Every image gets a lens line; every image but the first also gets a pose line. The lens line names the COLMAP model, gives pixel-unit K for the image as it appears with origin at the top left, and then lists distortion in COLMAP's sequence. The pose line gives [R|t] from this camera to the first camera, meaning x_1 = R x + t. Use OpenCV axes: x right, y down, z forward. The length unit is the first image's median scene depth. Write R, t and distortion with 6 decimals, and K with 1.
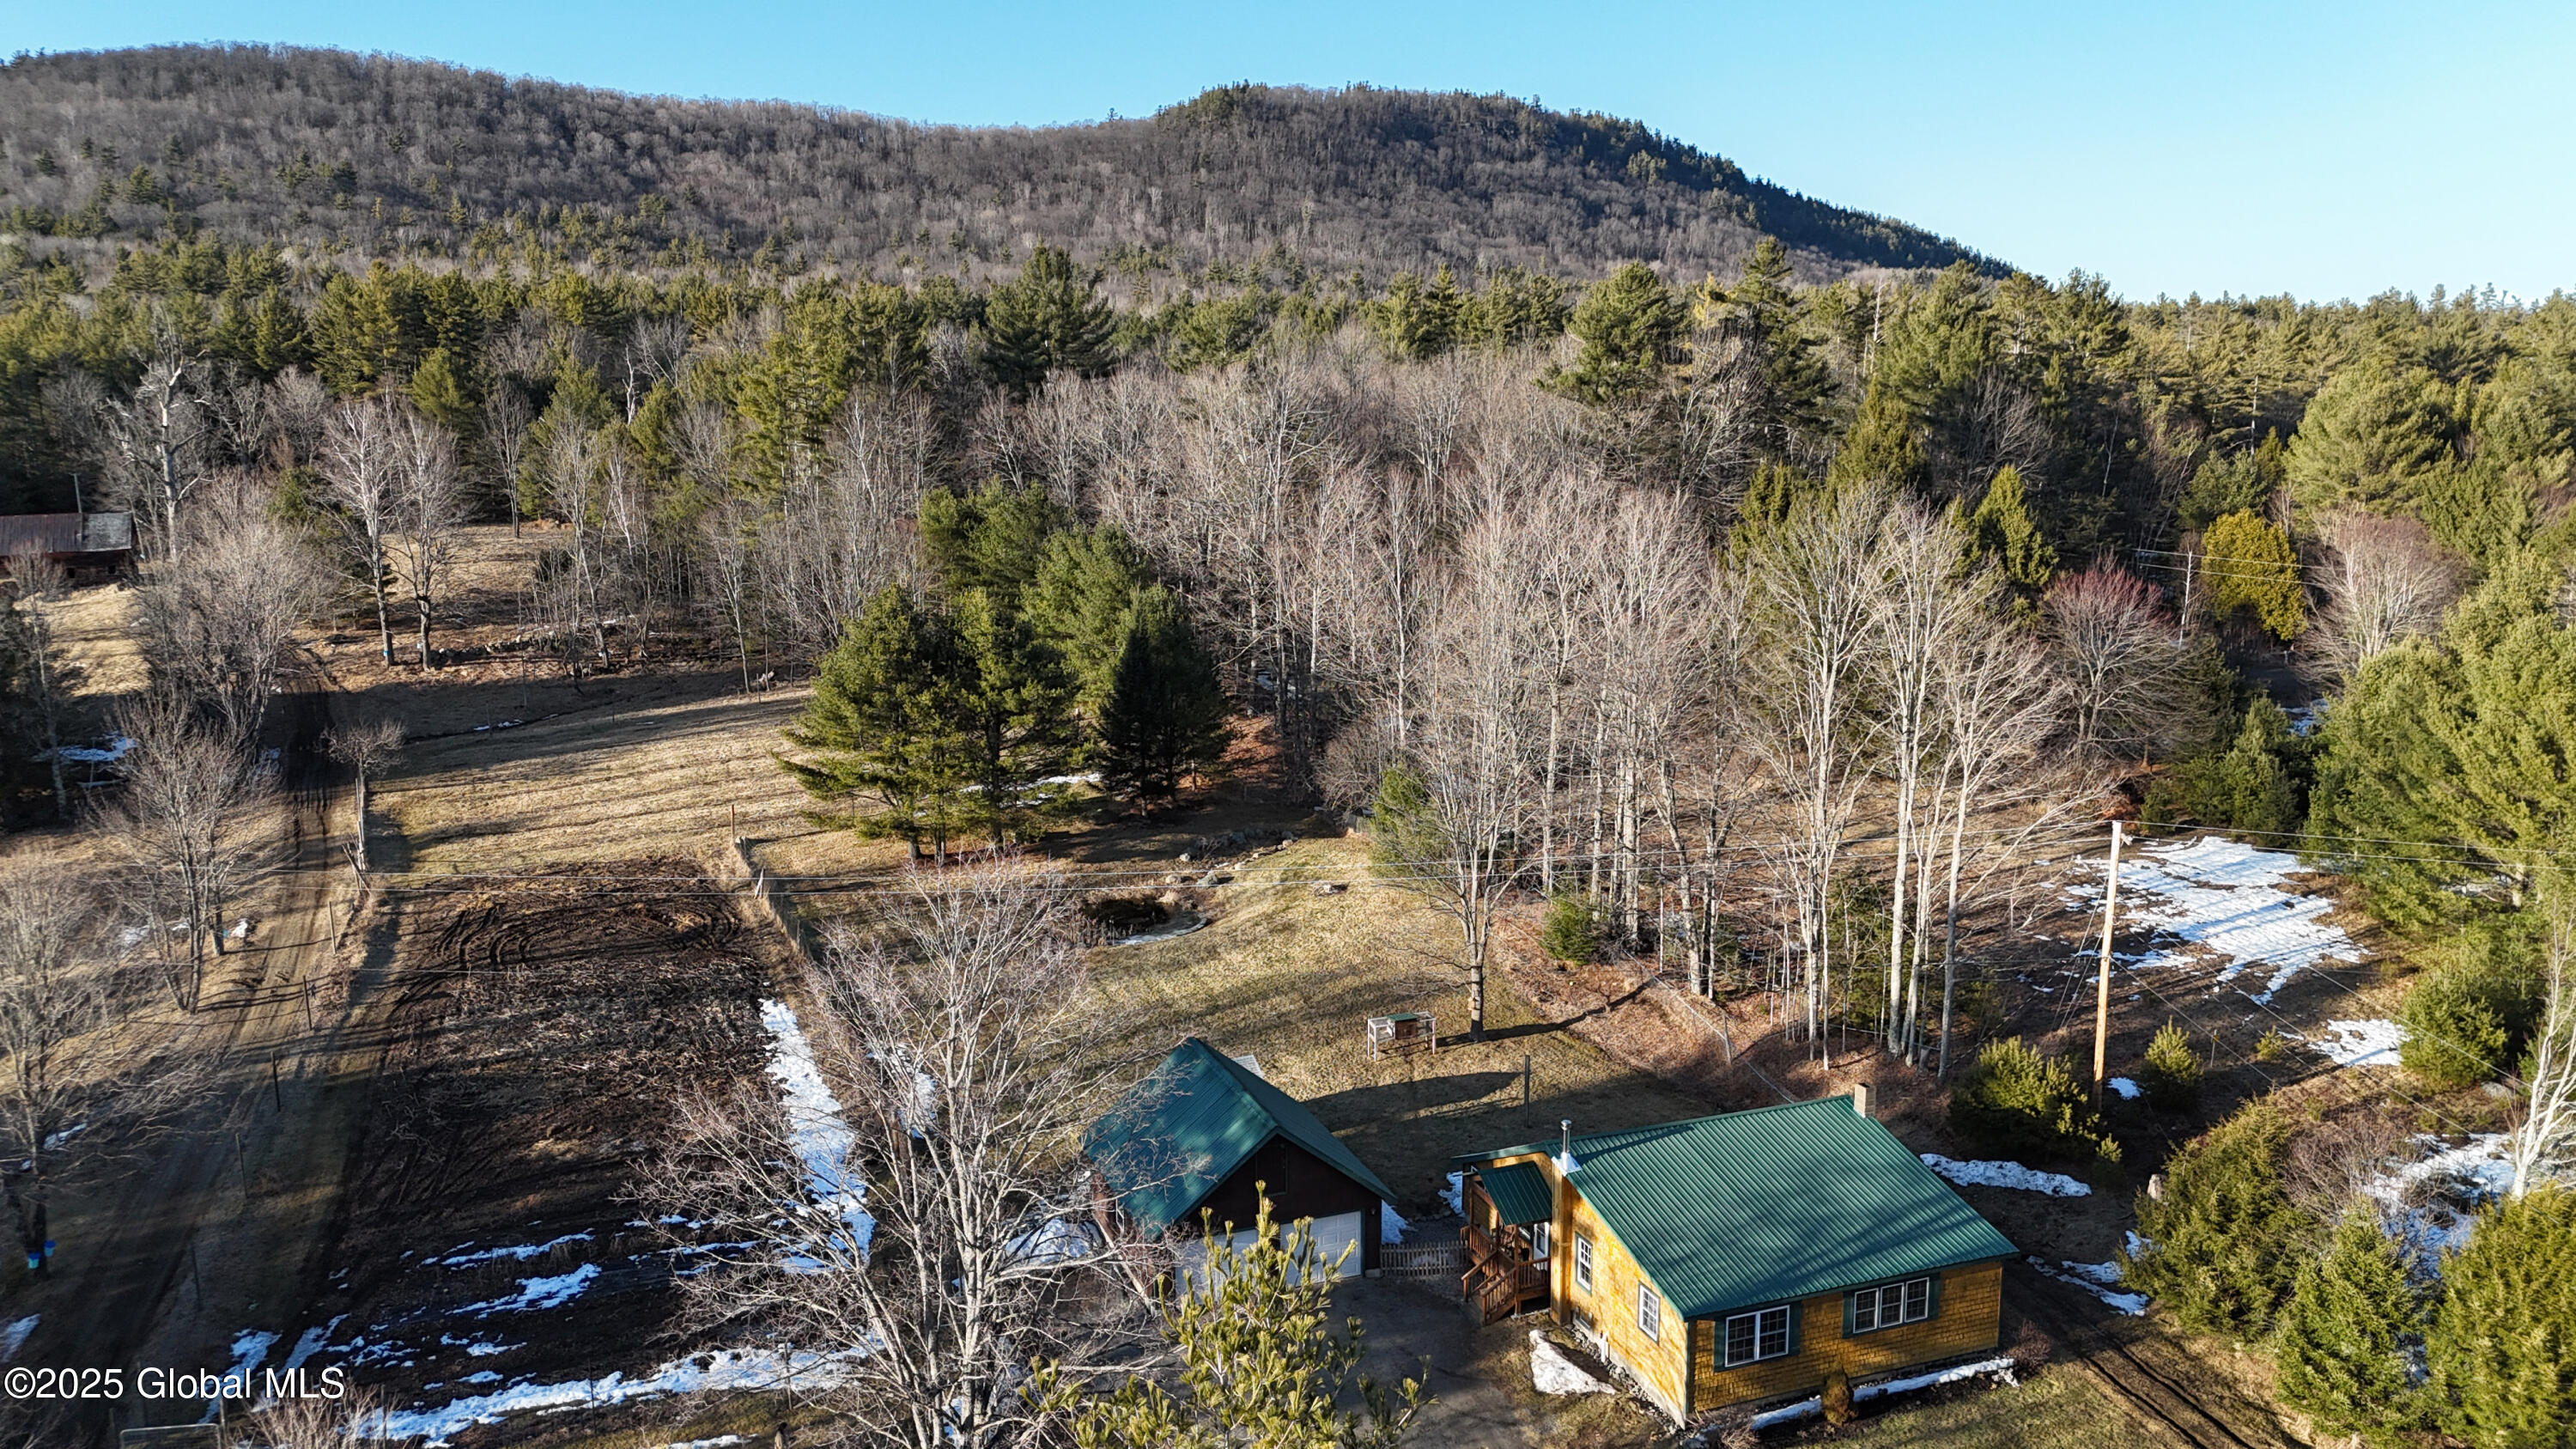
lens RADIAL K [[1951.3, 0, 1331.0], [0, 1951.3, 723.1], [0, 0, 1]] dist [-0.001019, -0.001196]
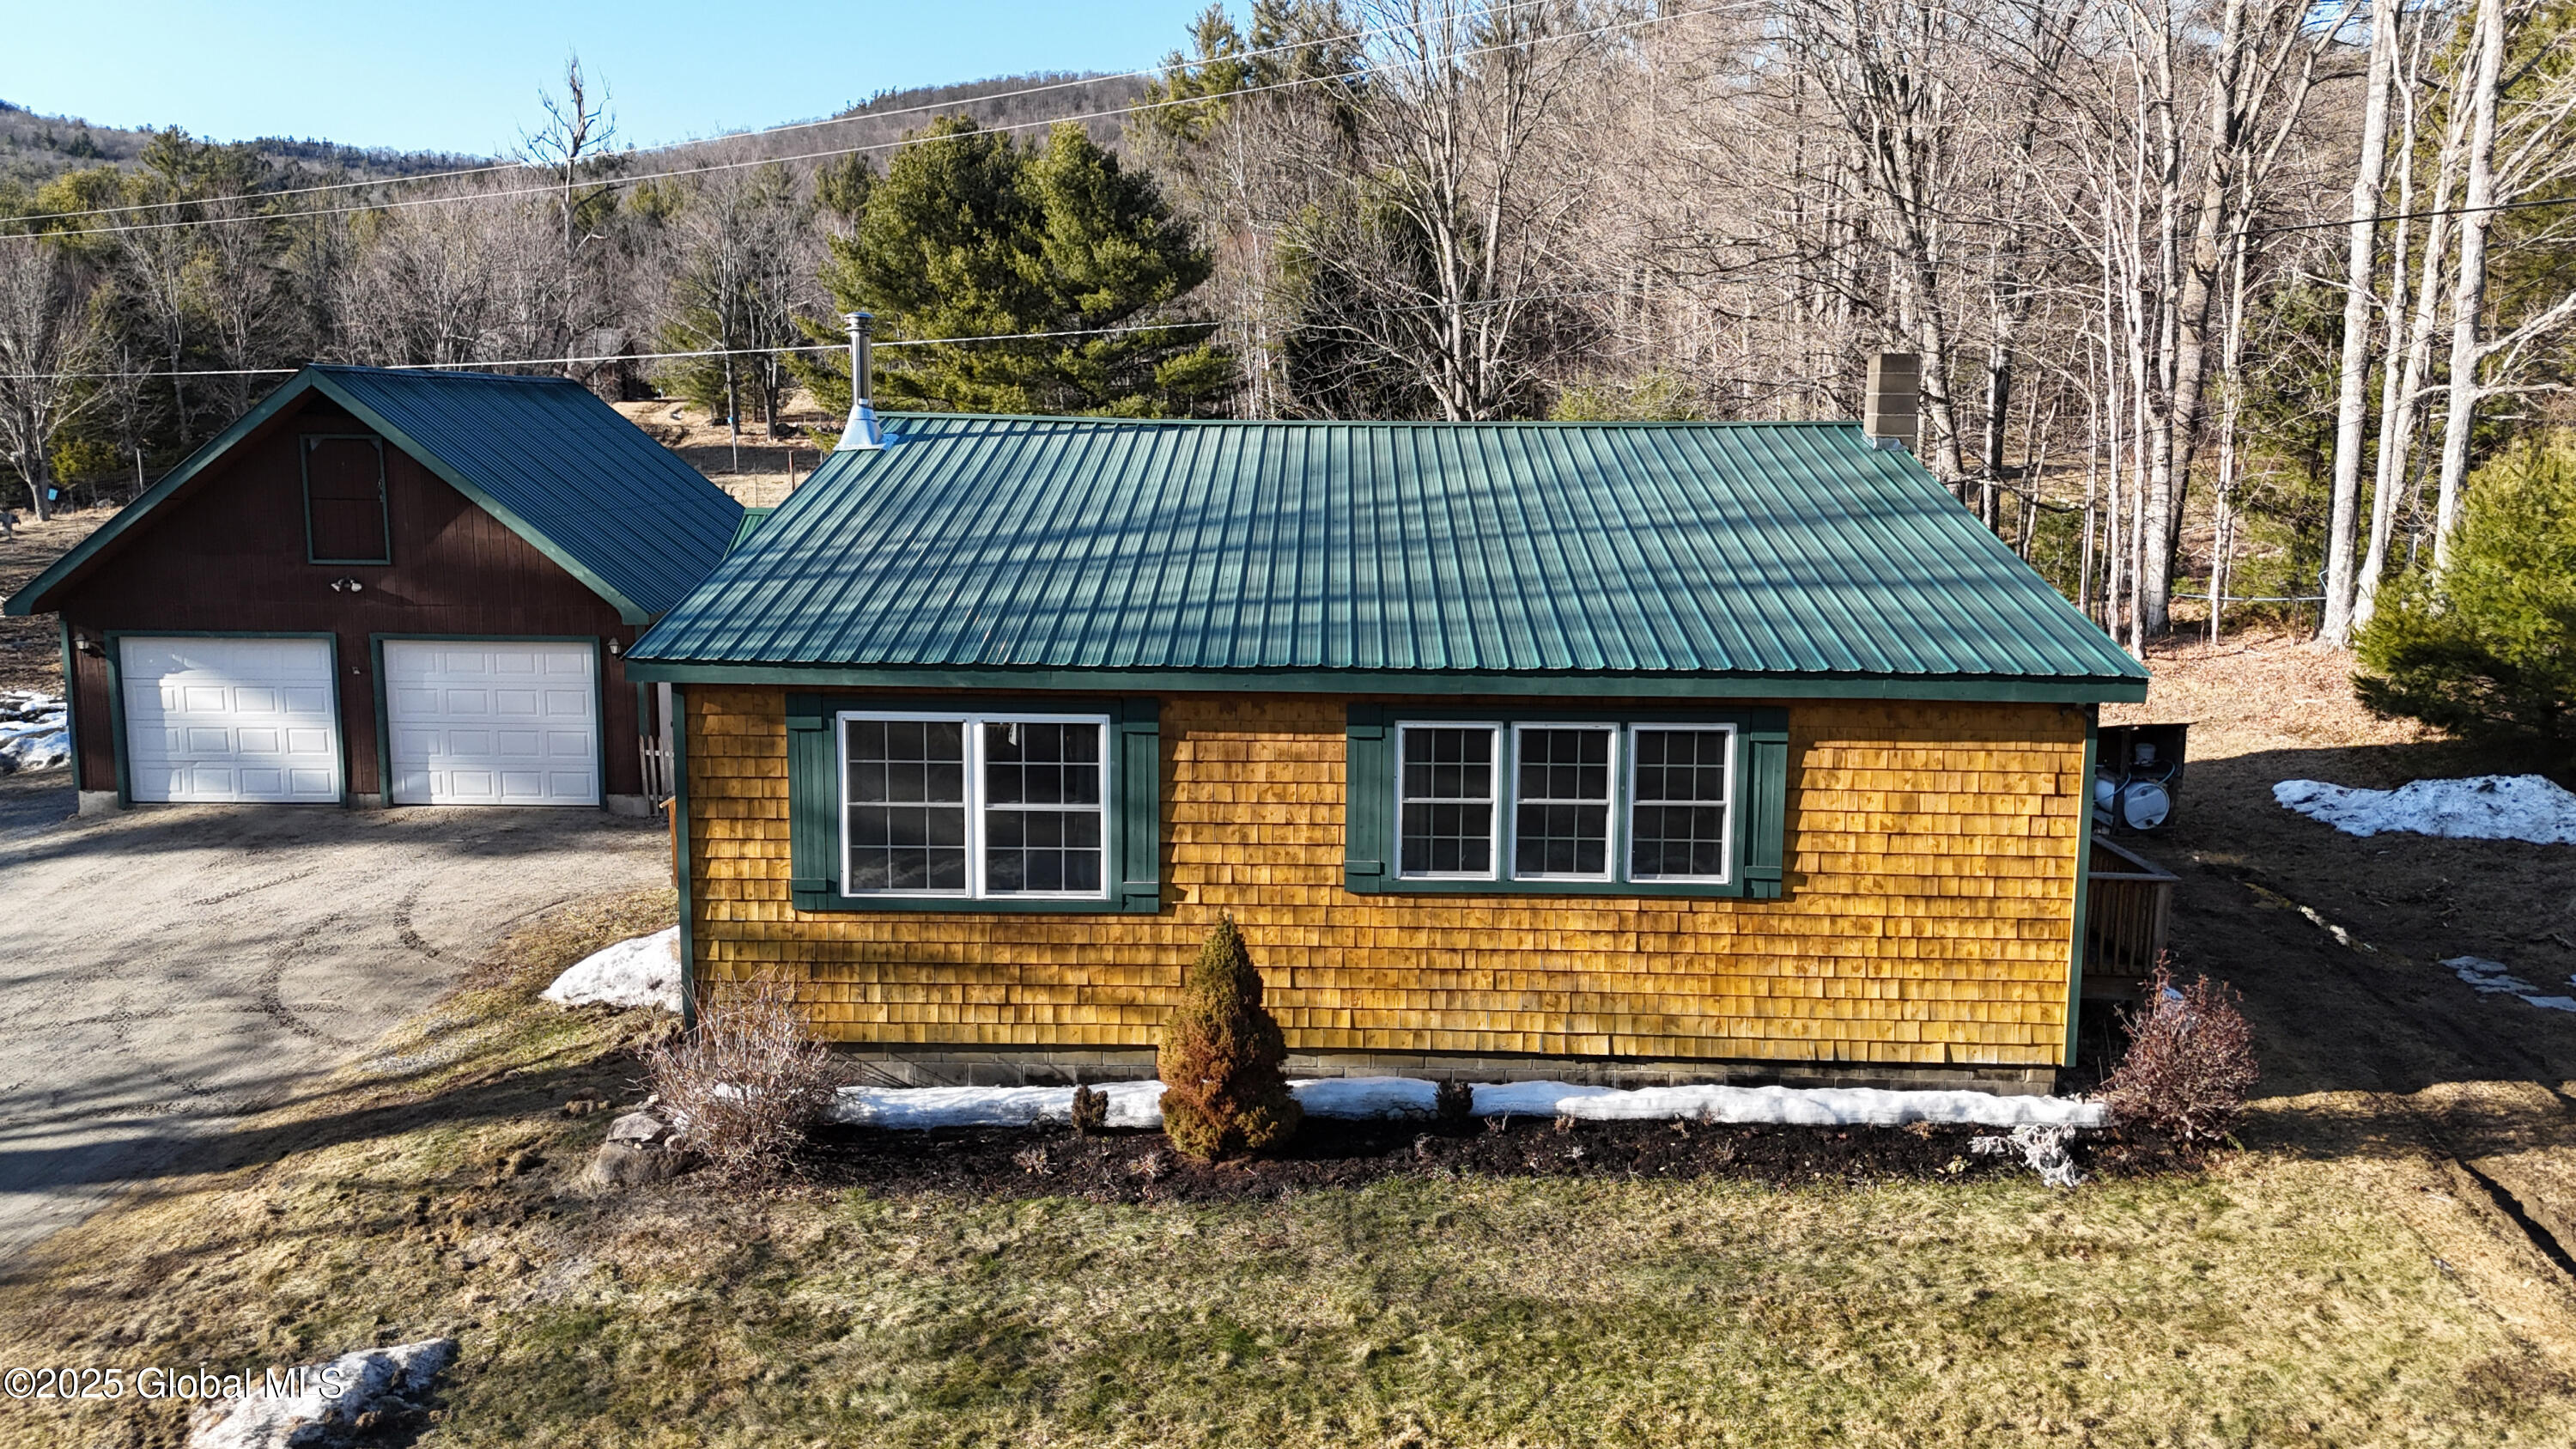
lens RADIAL K [[2022.3, 0, 1288.0], [0, 2022.3, 724.5], [0, 0, 1]] dist [0.079486, -0.001443]
pose [[0.908064, 0.050734, -0.415747, 0.305744], [-0.068968, 0.997199, -0.028948, 0.243369], [0.413114, 0.054960, 0.909020, 0.587807]]
